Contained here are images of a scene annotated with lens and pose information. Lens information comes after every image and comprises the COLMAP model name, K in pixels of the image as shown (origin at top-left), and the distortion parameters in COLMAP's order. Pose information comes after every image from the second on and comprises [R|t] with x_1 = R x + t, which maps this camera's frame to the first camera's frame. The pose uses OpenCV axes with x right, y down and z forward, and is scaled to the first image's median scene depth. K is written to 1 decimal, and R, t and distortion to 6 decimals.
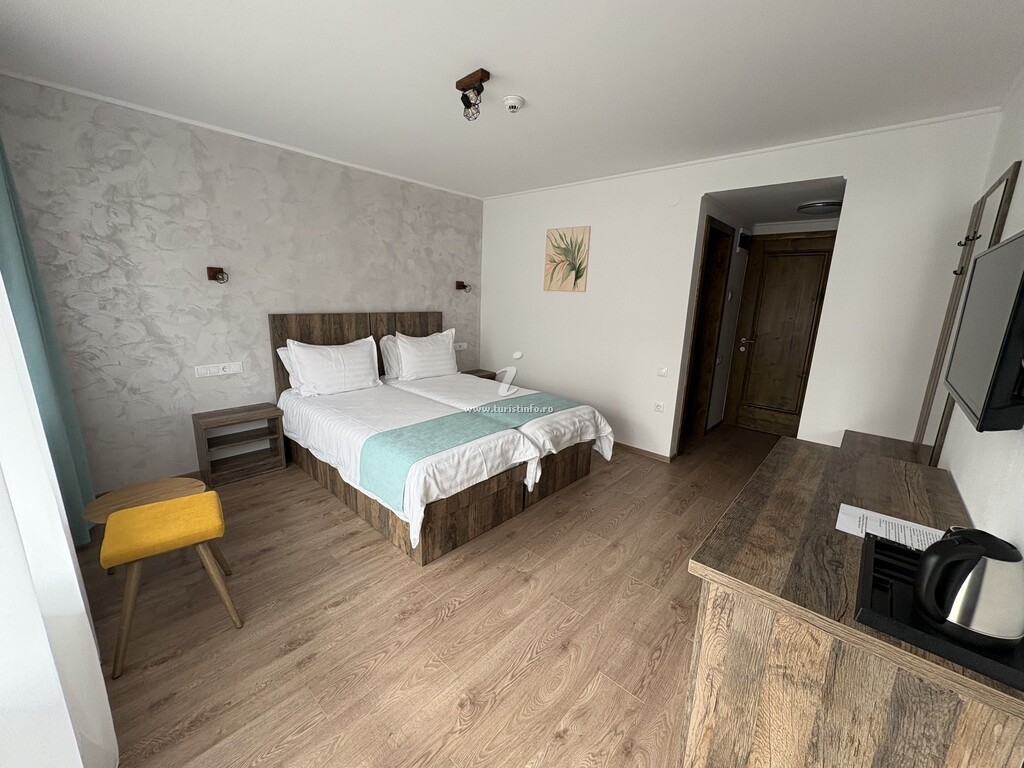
lens RADIAL K [[407.5, 0, 514.6], [0, 407.5, 385.3], [0, 0, 1]] dist [0.003944, 0.000920]
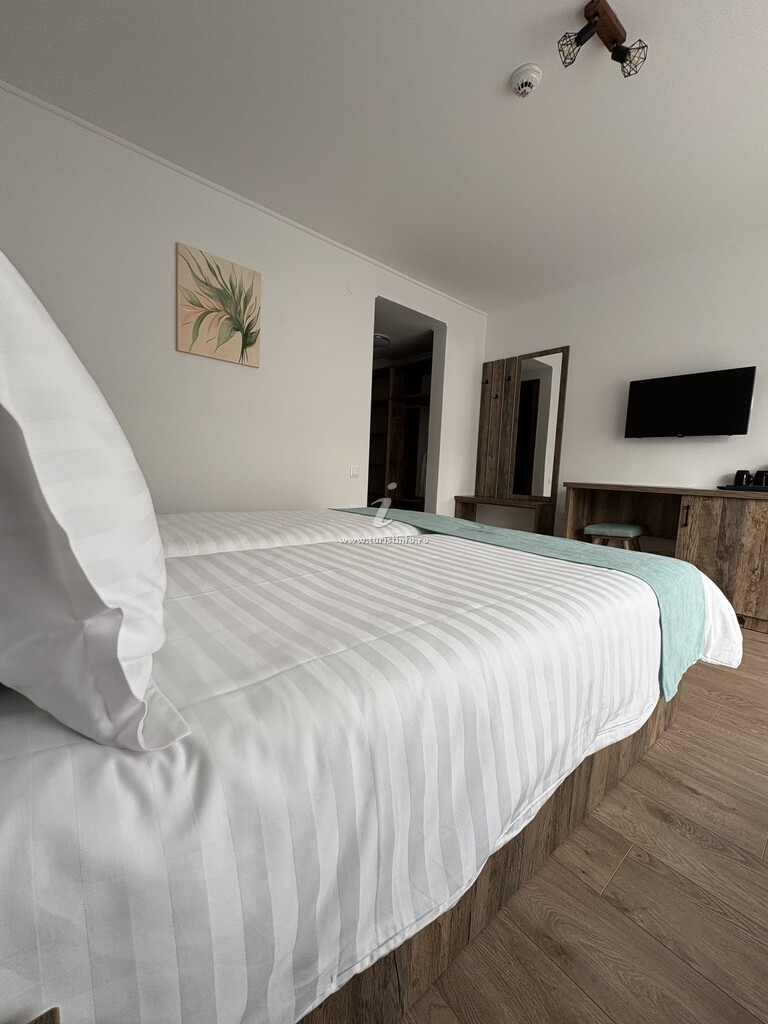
lens RADIAL K [[407.5, 0, 387.5], [0, 407.5, 510.5], [0, 0, 1]] dist [0.003944, 0.000920]
pose [[0.121844, -0.130518, 0.983930, -0.508325], [0.180381, 0.977720, 0.107357, -0.029935], [-0.976021, 0.164402, 0.142672, 0.729855]]
